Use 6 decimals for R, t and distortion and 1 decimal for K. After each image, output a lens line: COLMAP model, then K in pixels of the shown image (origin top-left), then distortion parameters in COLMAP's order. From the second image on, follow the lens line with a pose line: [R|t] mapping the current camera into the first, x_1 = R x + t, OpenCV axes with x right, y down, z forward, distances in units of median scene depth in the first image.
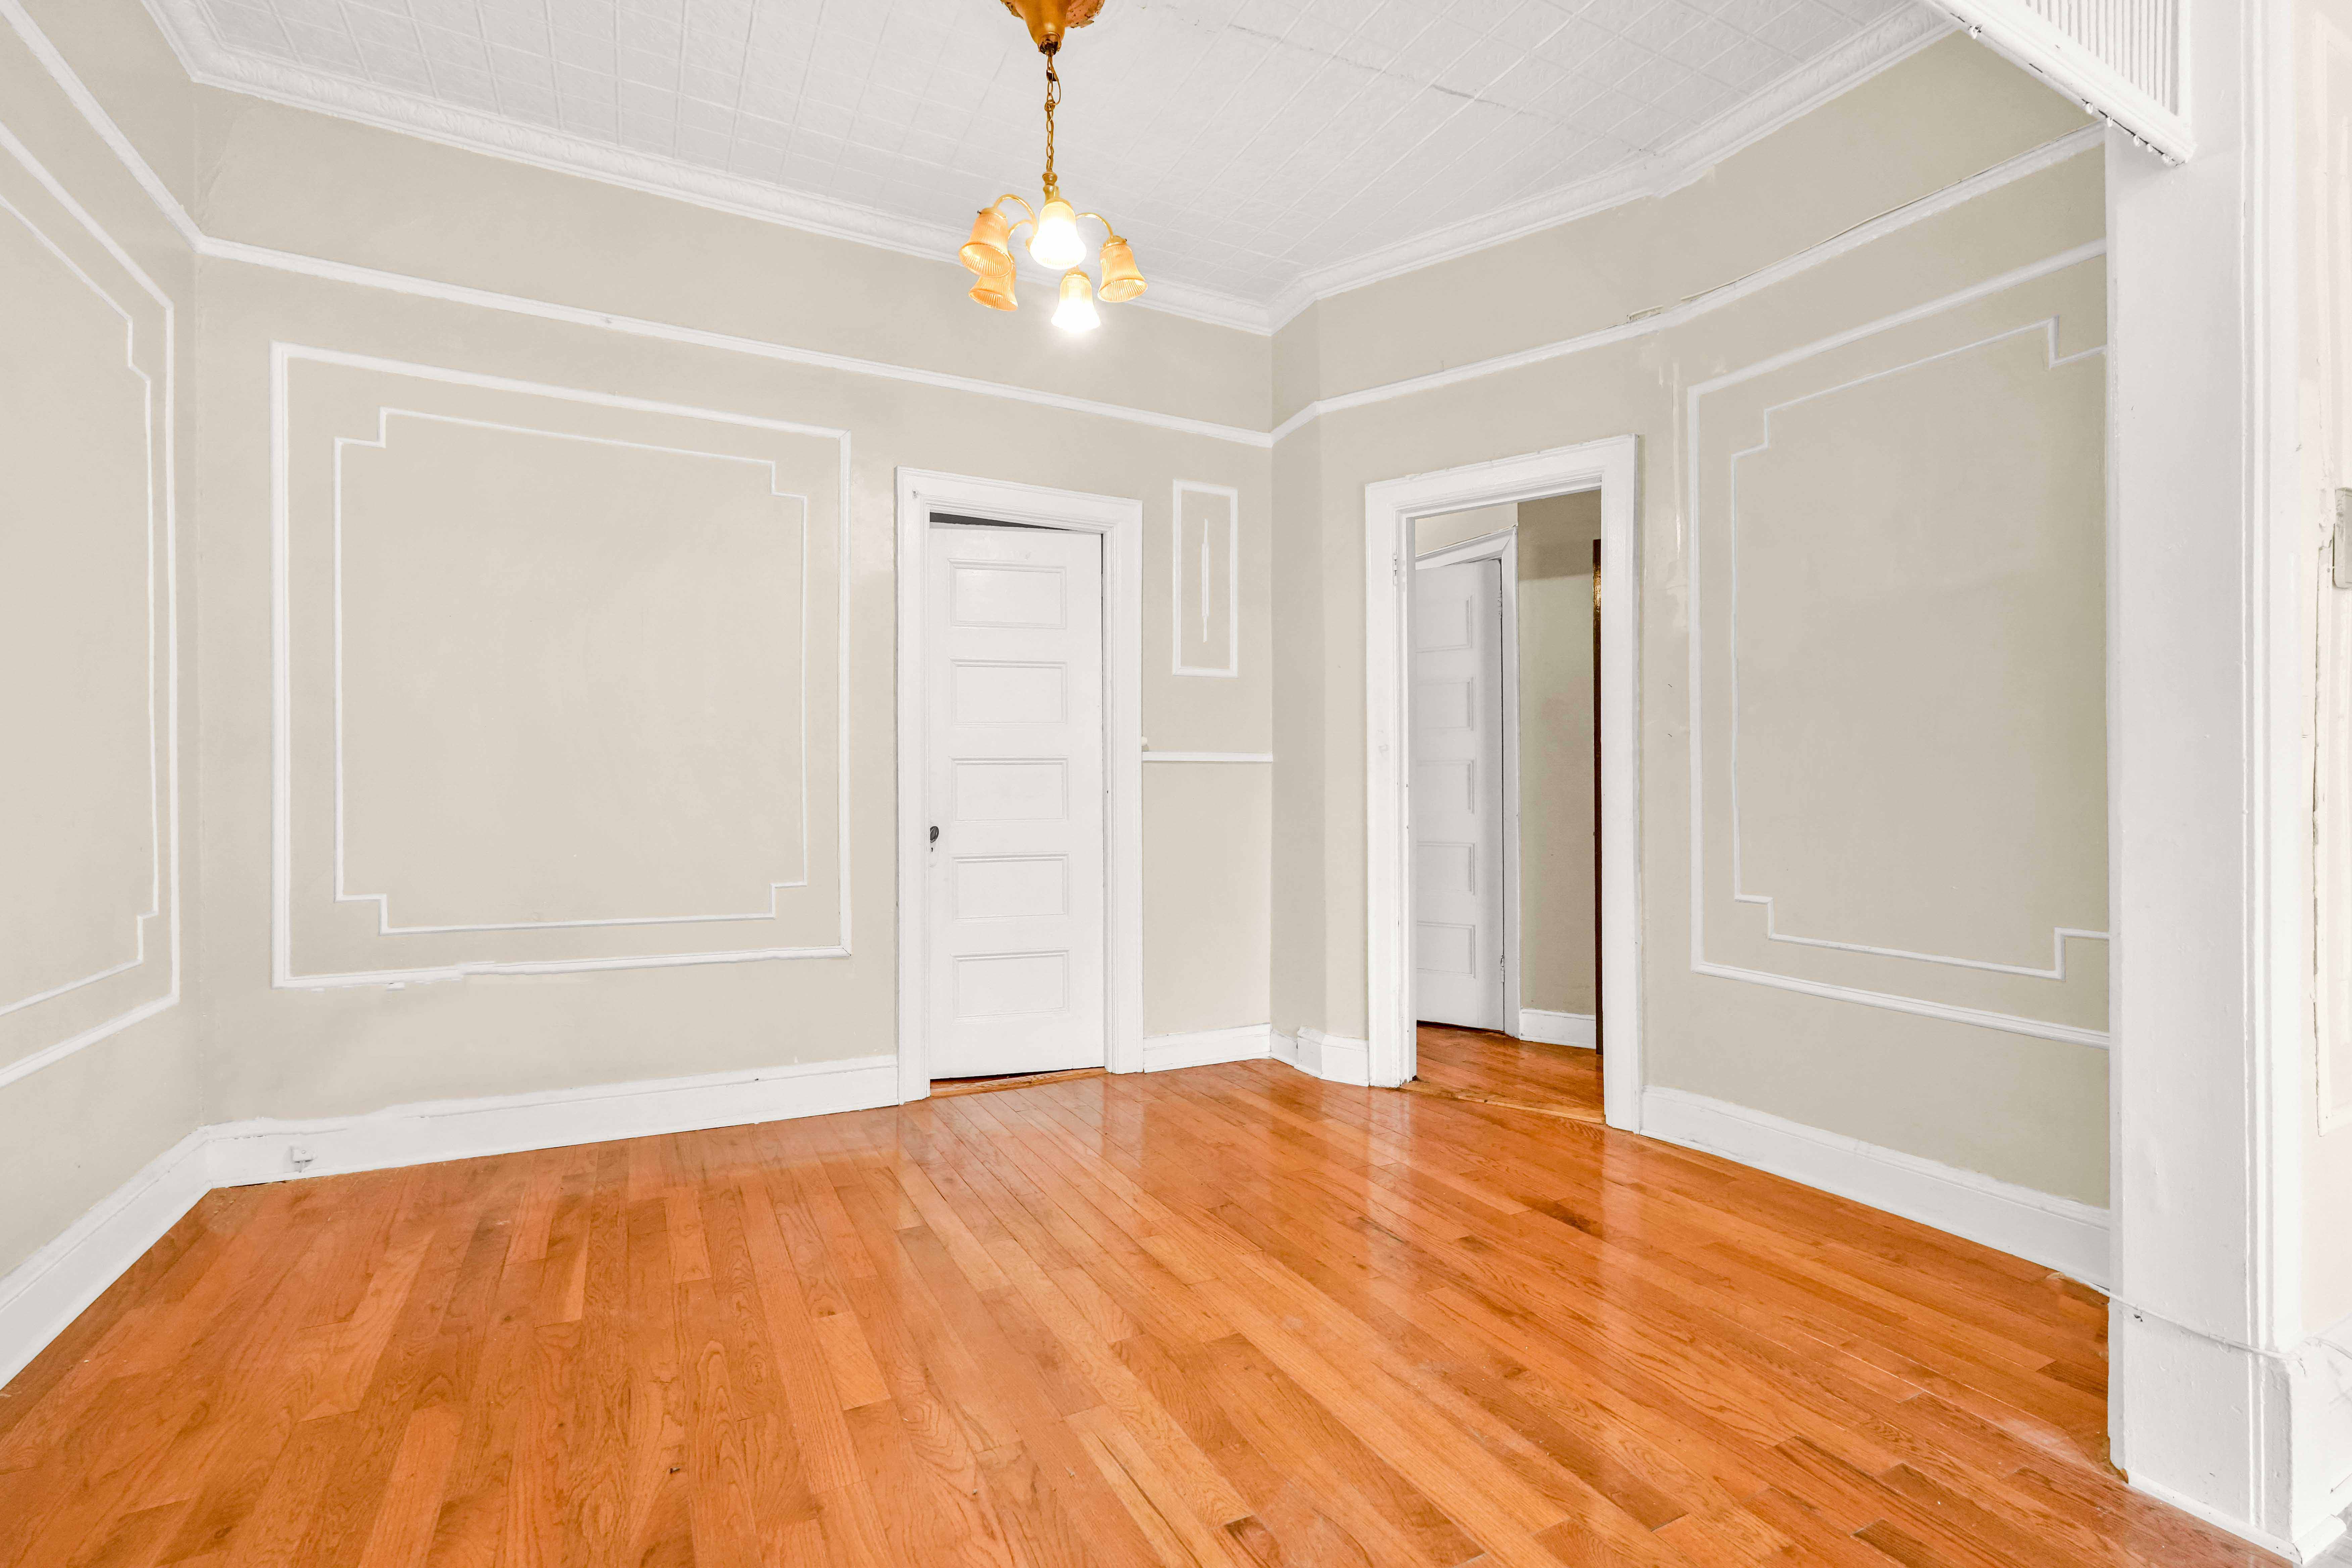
lens RADIAL K [[1033.7, 0, 1176.0], [0, 1033.7, 784.0], [0, 0, 1]] dist [-0.013629, 0.006995]
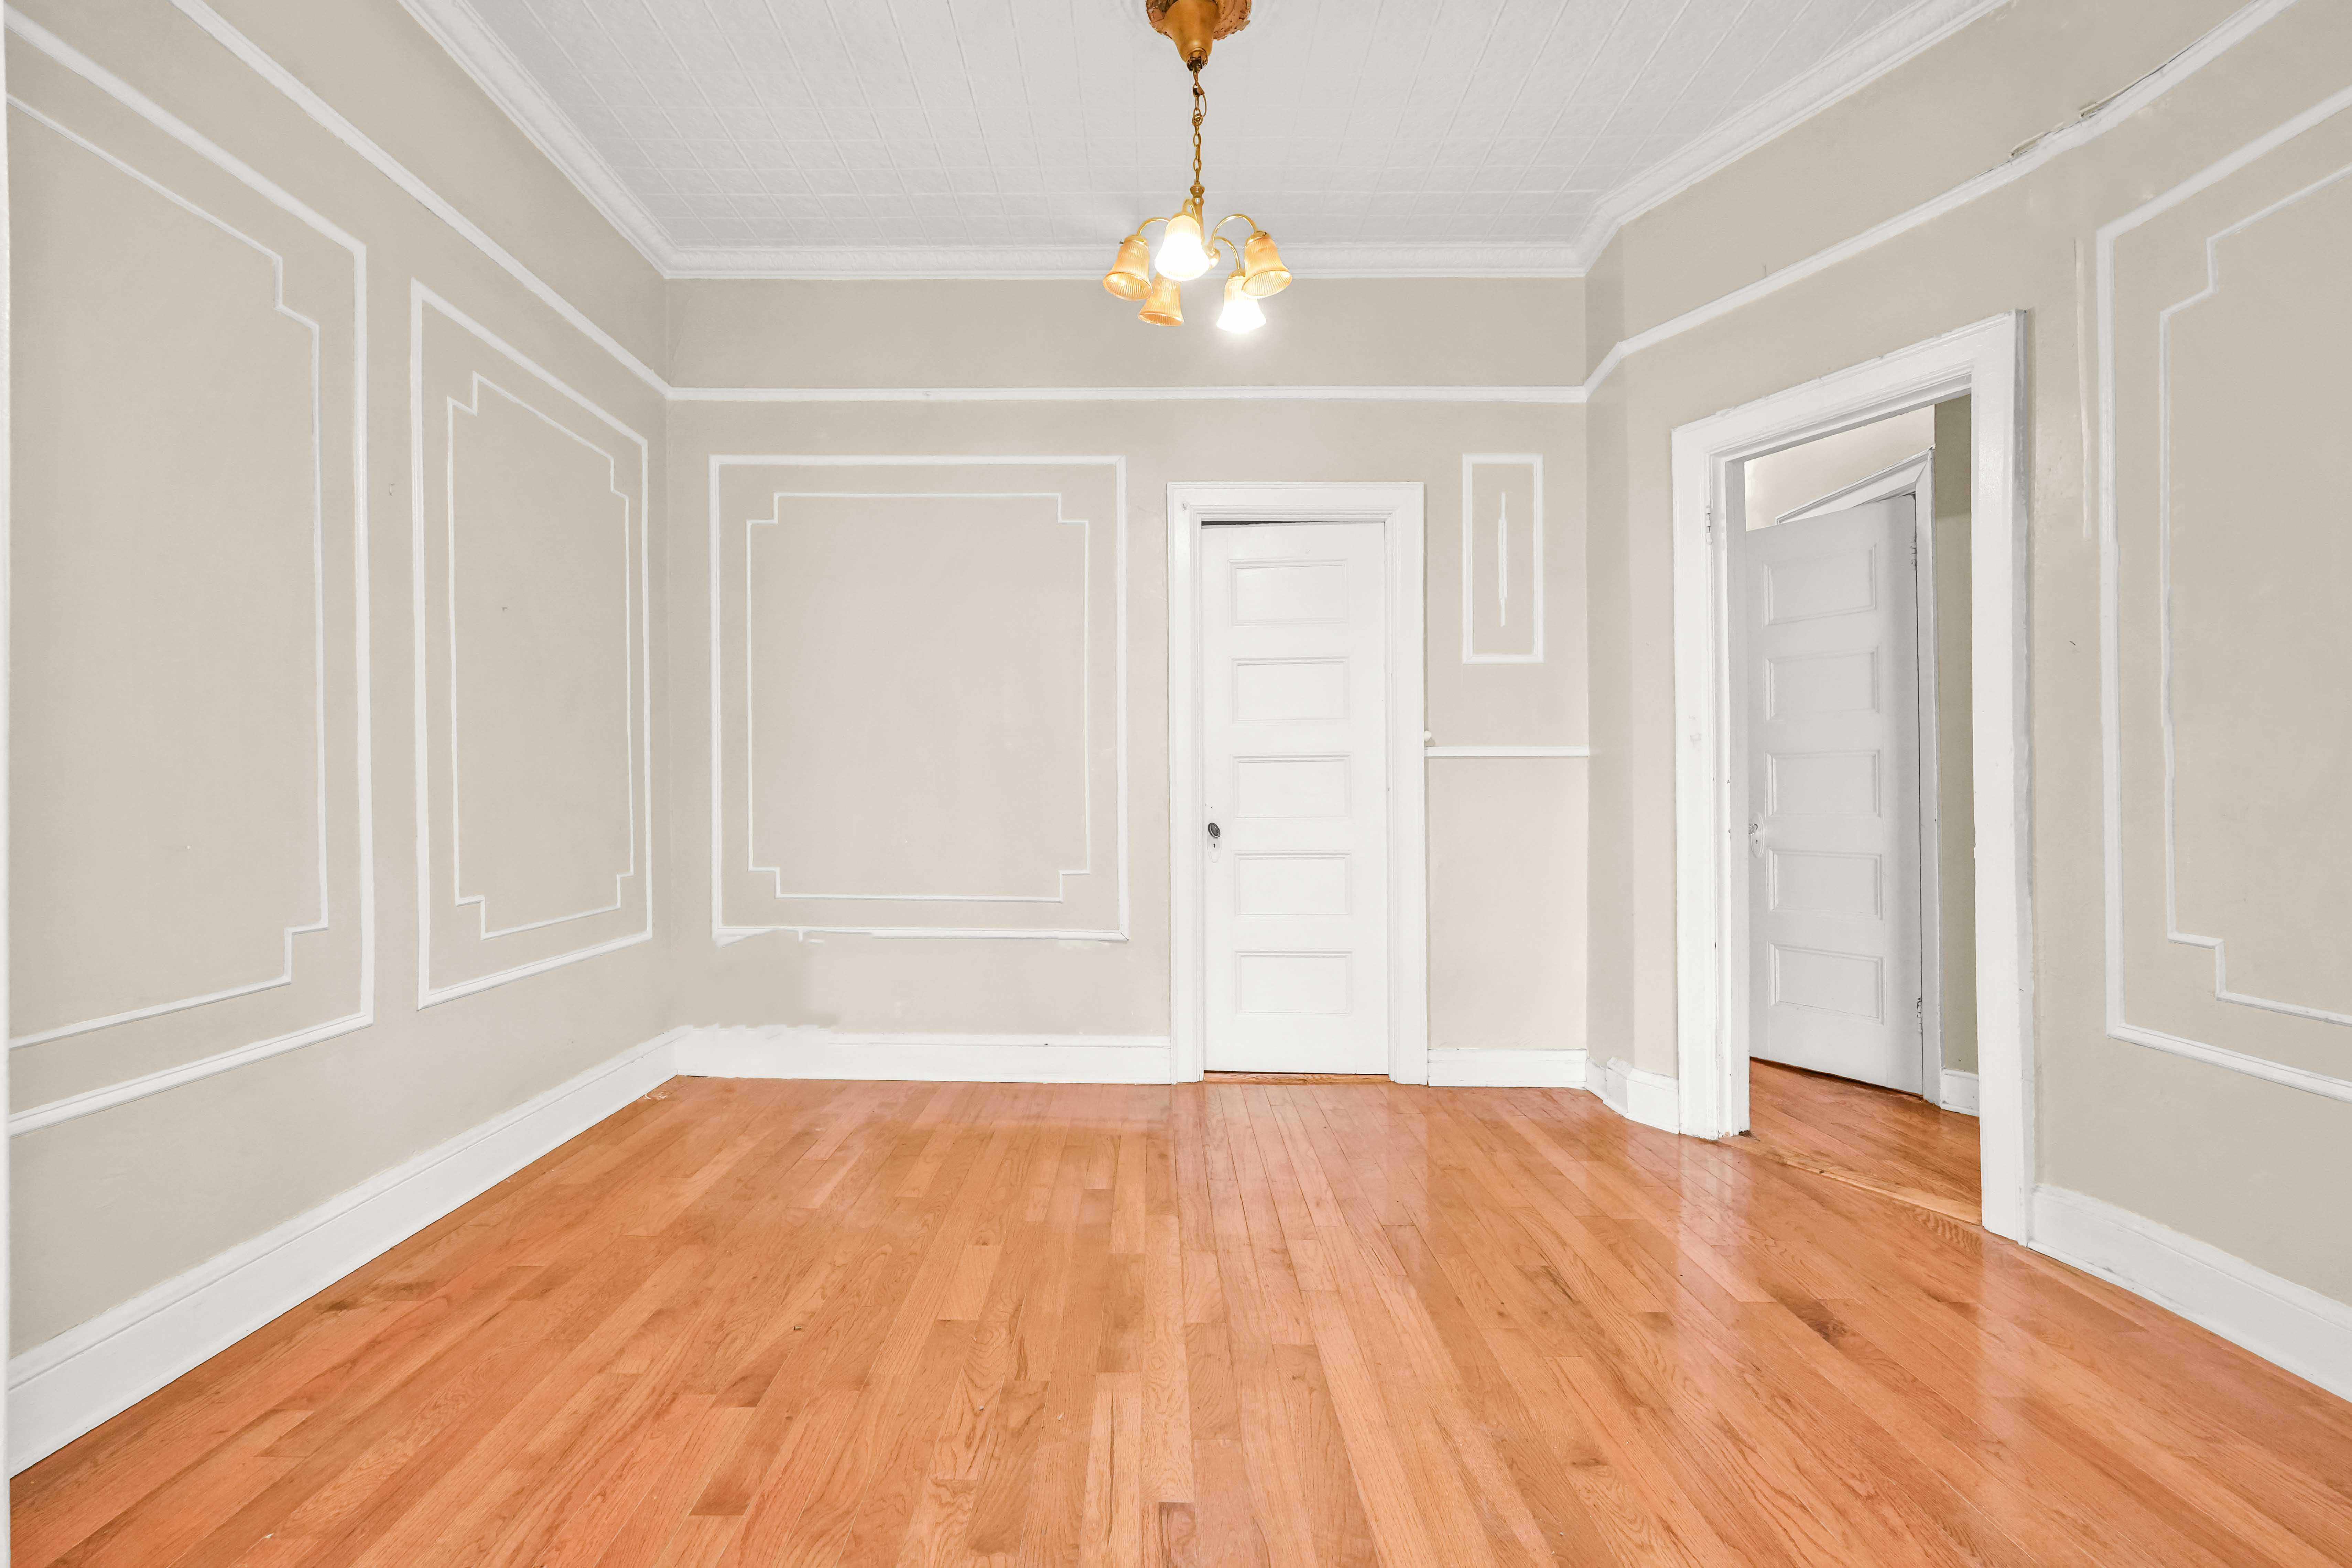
lens RADIAL K [[1058.0, 0, 1163.7], [0, 1058.0, 787.6], [0, 0, 1]] dist [-0.014252, 0.007908]
pose [[0.886921, -0.001175, -0.461920, 0.250977], [0.002223, 0.999996, 0.001725, 0.004781], [0.461916, -0.002556, 0.886920, 0.036438]]
